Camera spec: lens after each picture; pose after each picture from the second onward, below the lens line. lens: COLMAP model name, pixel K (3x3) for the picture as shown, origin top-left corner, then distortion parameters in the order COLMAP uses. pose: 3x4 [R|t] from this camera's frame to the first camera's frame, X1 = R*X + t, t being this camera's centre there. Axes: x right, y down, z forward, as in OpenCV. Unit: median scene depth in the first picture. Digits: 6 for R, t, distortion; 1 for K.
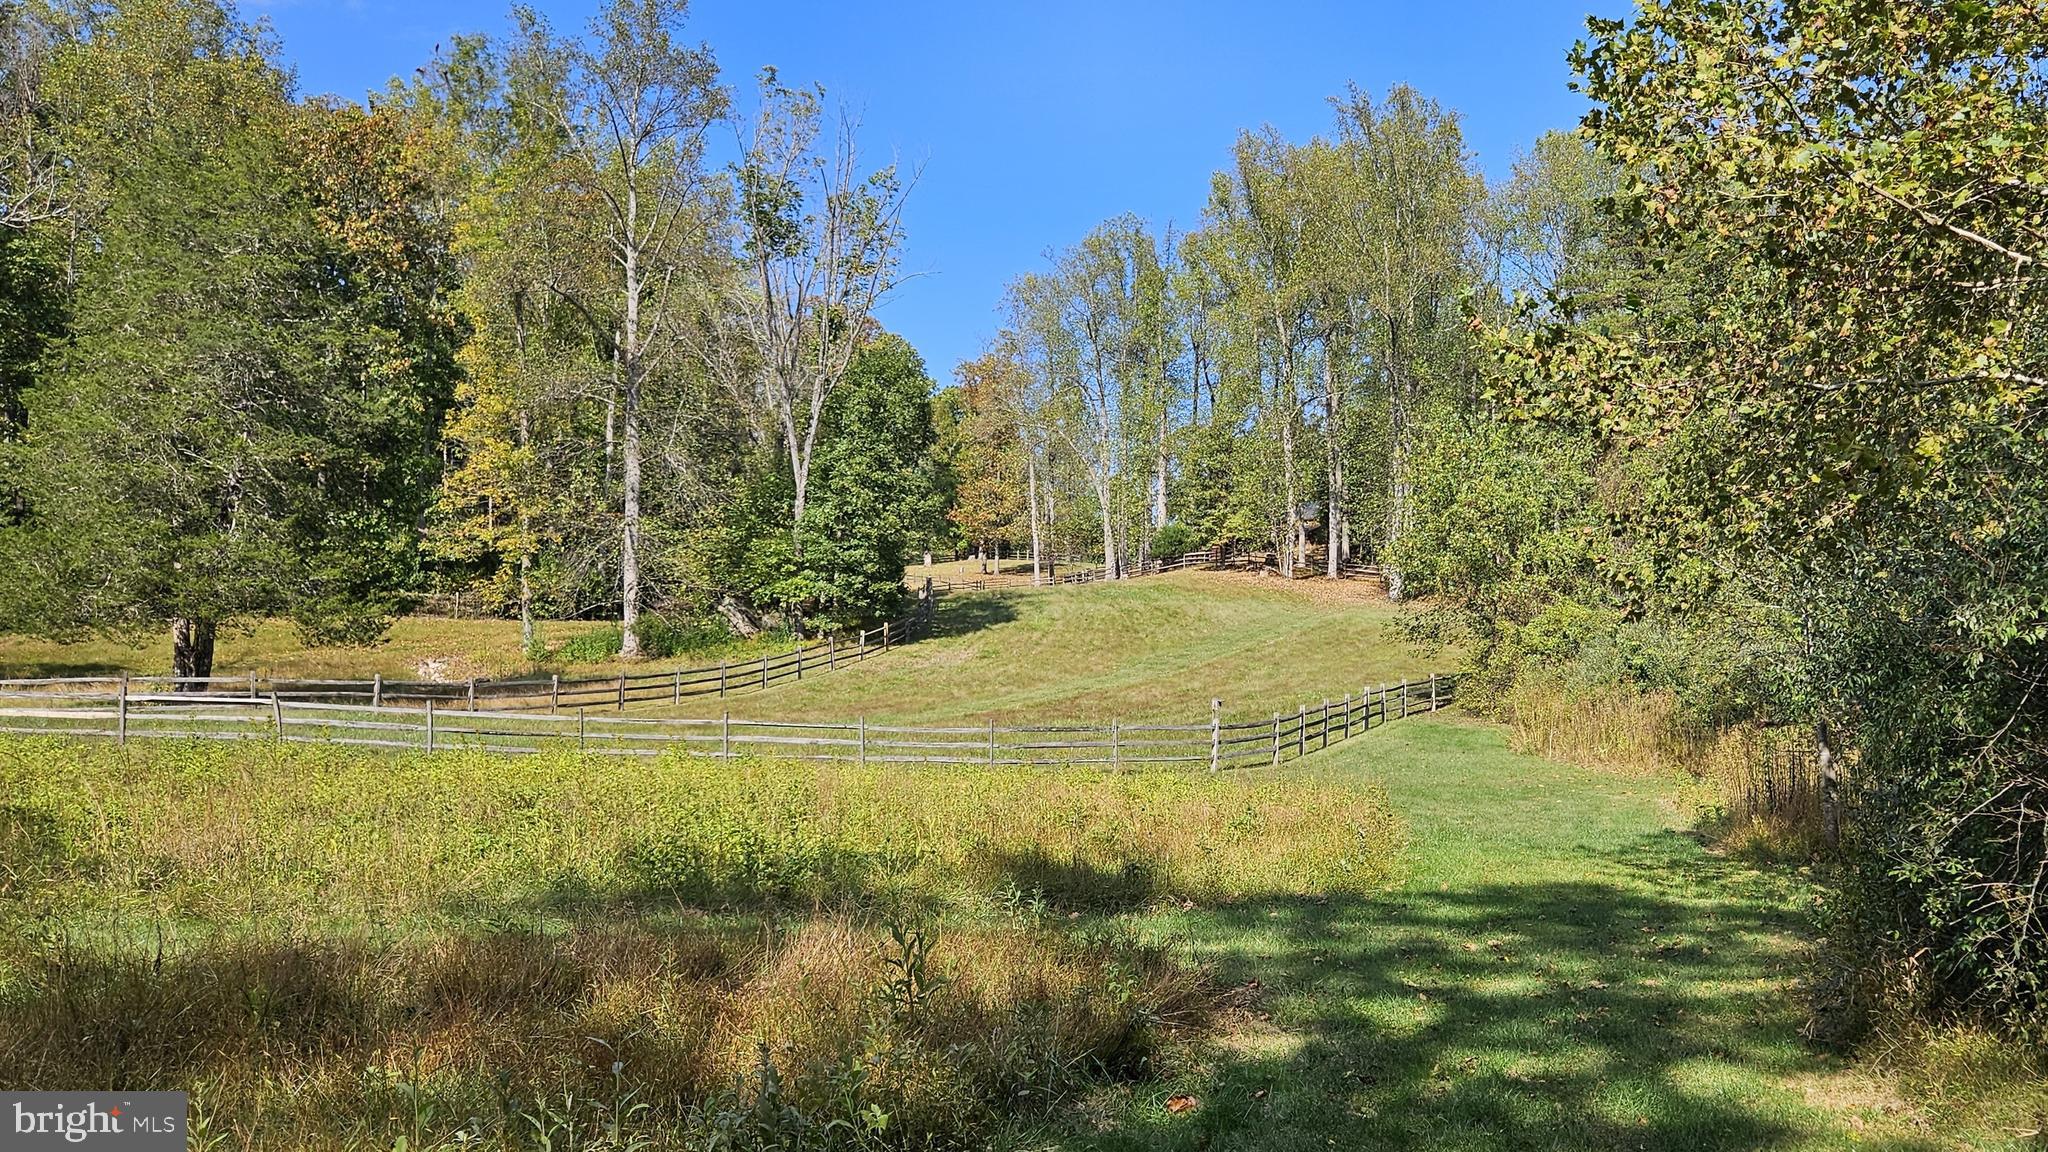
lens RADIAL K [[1556.6, 0, 1021.4], [0, 1556.6, 610.0], [0, 0, 1]] dist [0.000831, -0.004162]
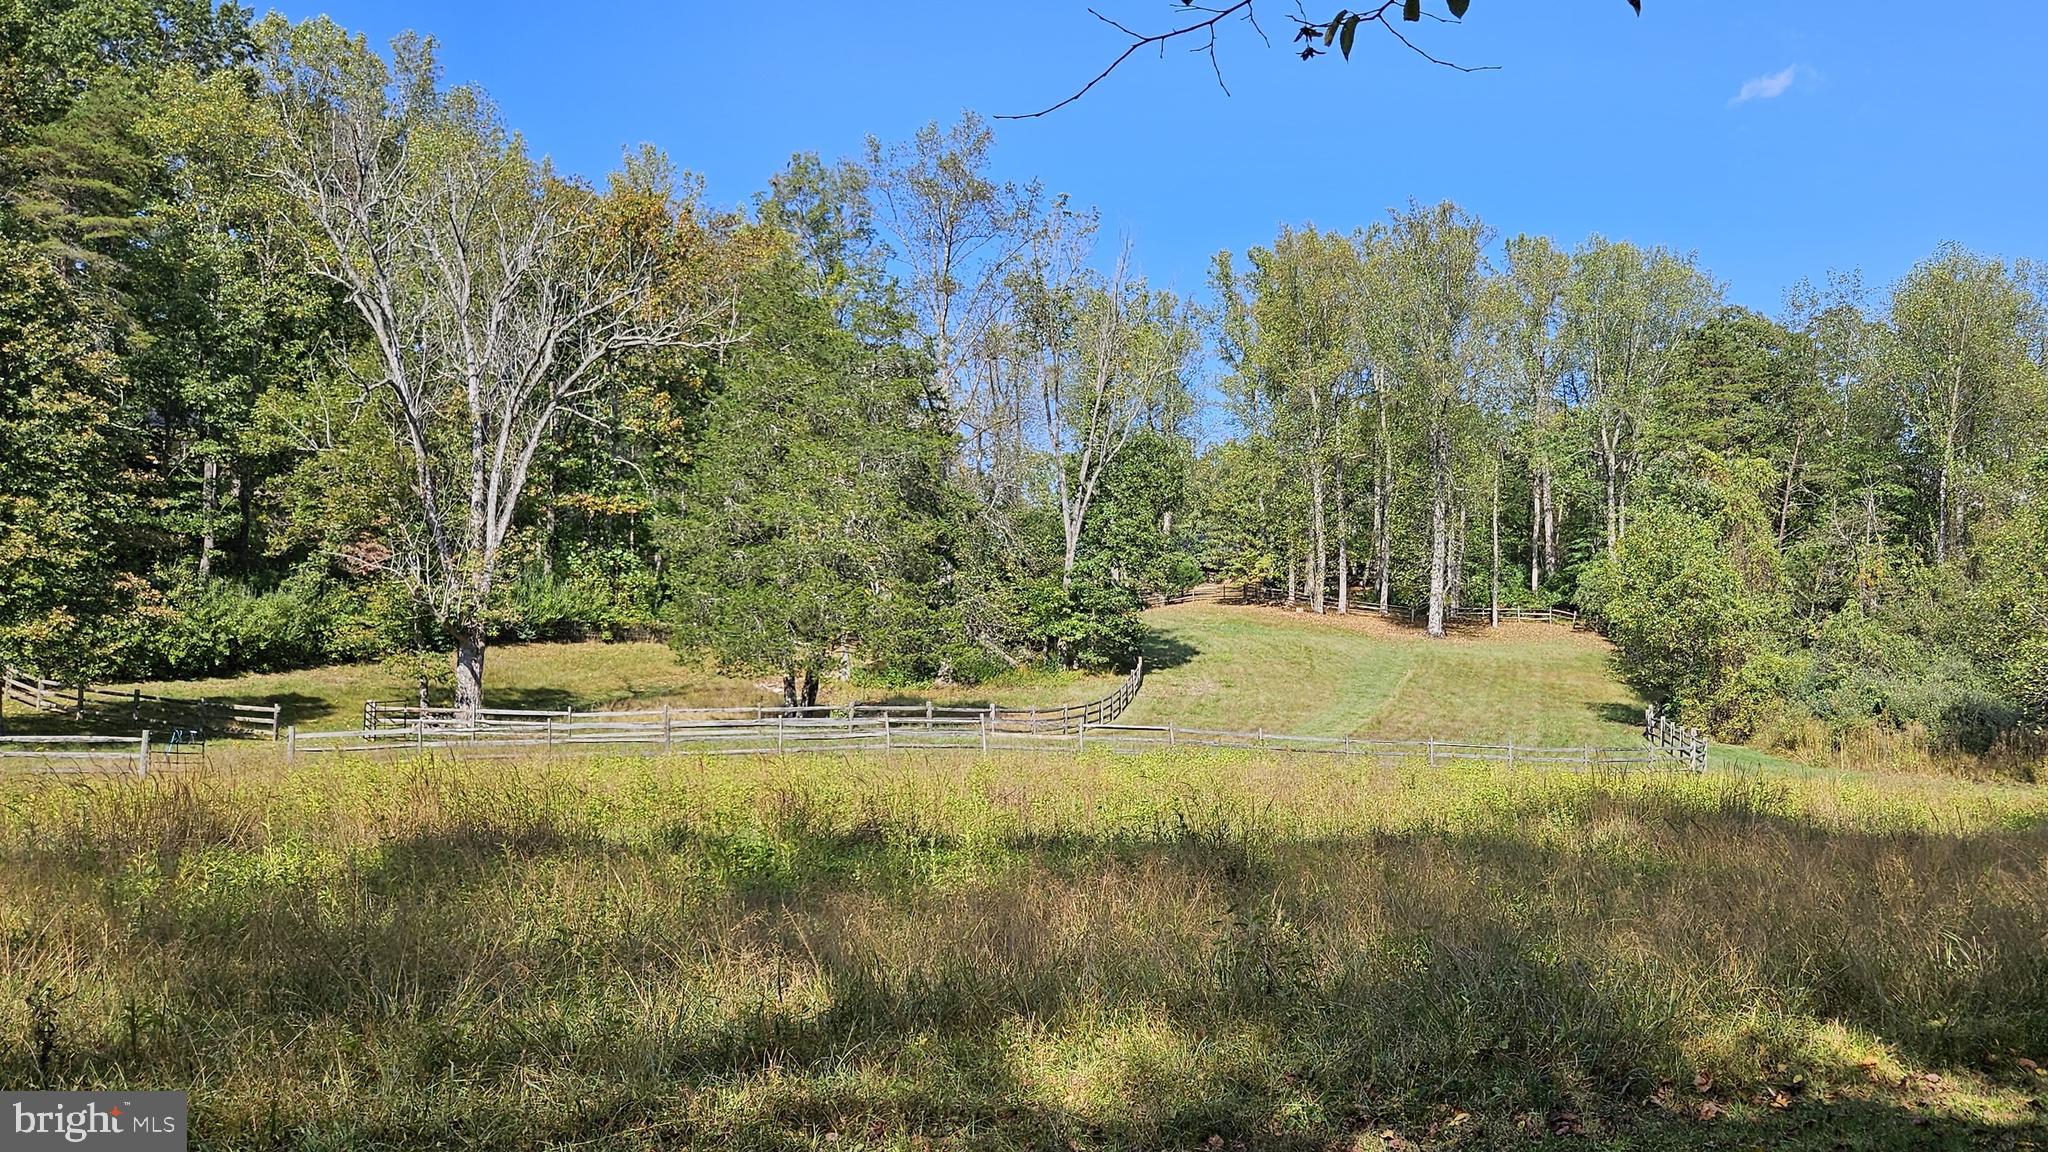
lens RADIAL K [[1556.6, 0, 1021.4], [0, 1556.6, 610.0], [0, 0, 1]] dist [0.000831, -0.004162]
pose [[0.988637, 0.012830, 0.149775, -0.360187], [-0.011433, 0.999883, -0.010183, -0.014951], [-0.149888, 0.008355, 0.988668, -0.175114]]
